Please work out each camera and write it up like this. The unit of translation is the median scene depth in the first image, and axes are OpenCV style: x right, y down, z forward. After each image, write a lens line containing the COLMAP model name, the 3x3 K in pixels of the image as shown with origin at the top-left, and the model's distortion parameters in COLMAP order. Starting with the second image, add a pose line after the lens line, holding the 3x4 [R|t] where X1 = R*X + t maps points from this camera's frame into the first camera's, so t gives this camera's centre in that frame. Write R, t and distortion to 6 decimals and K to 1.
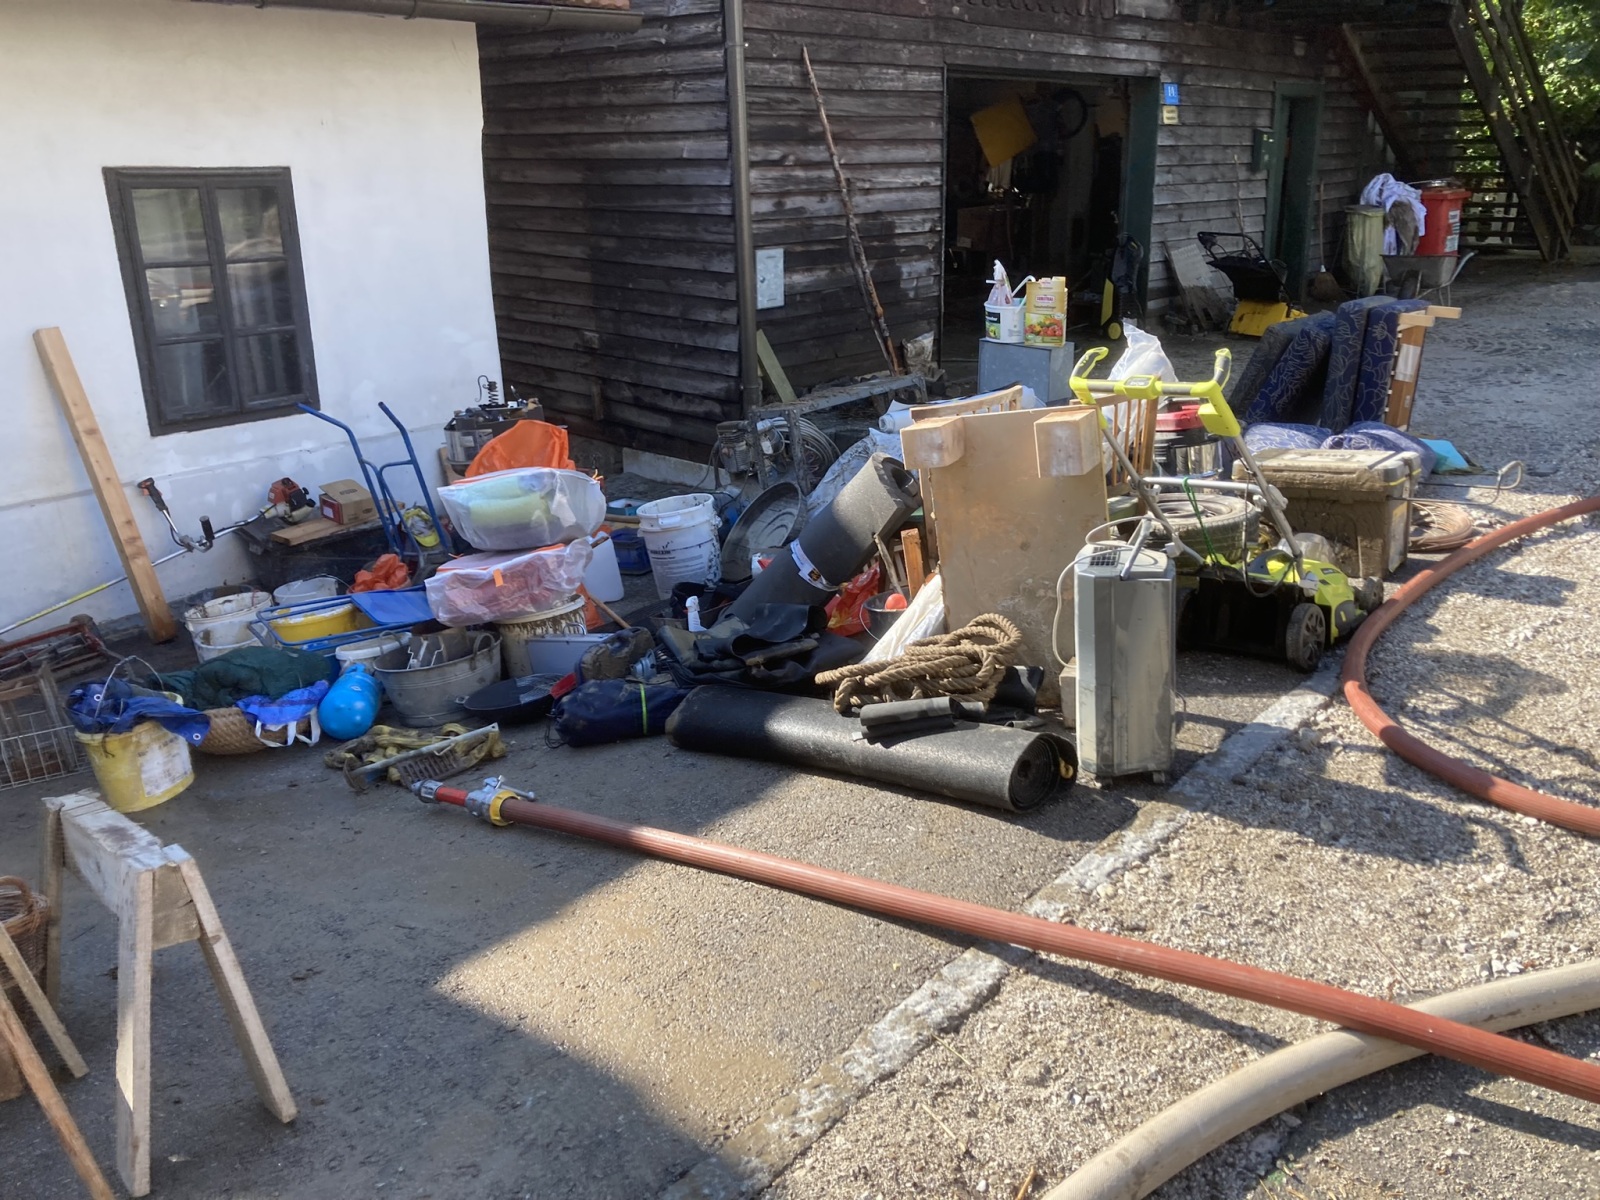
lens RADIAL K [[1304.8, 0, 807.8], [0, 1304.8, 597.6], [0, 0, 1]] dist [0.038537, 0.026427]
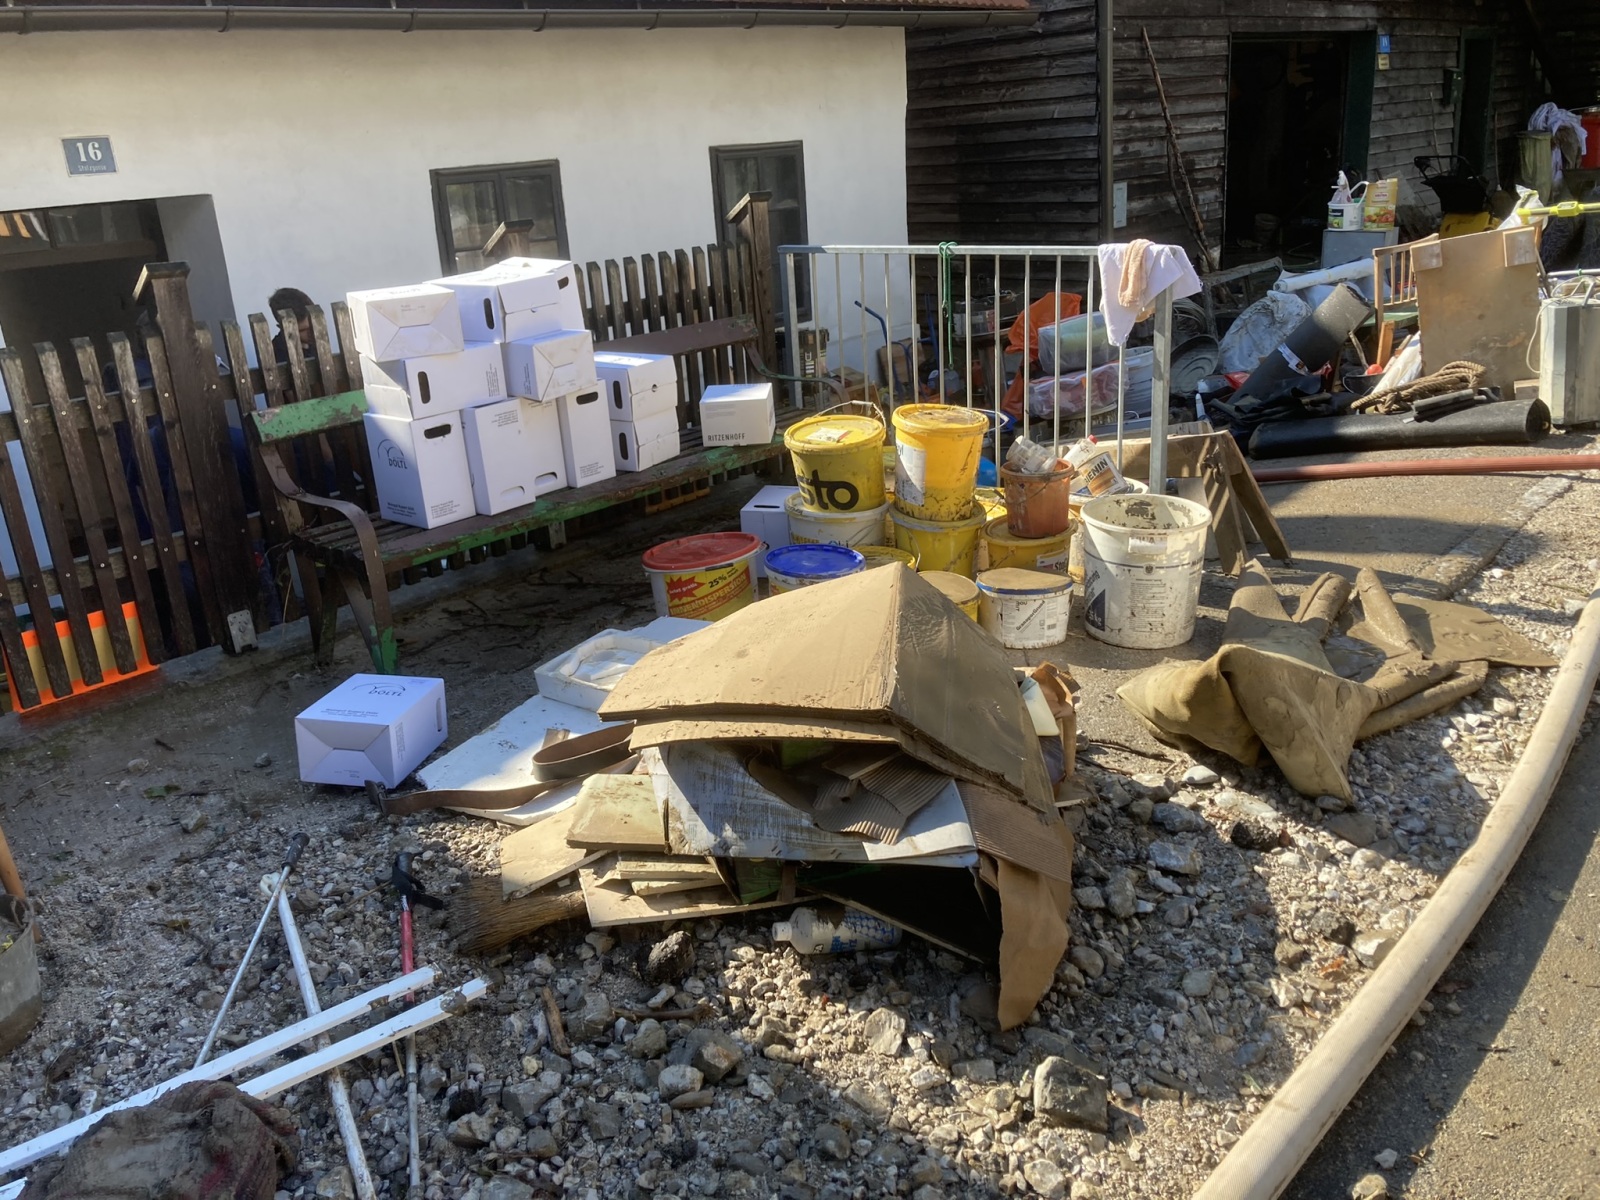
lens RADIAL K [[1304.8, 0, 791.6], [0, 1304.8, 604.7], [0, 0, 1]] dist [0.038537, 0.026427]
pose [[0.997623, -0.037911, -0.057540, -0.295307], [0.038807, 0.999141, 0.014524, 0.125986], [0.056940, -0.016723, 0.998238, -0.348766]]
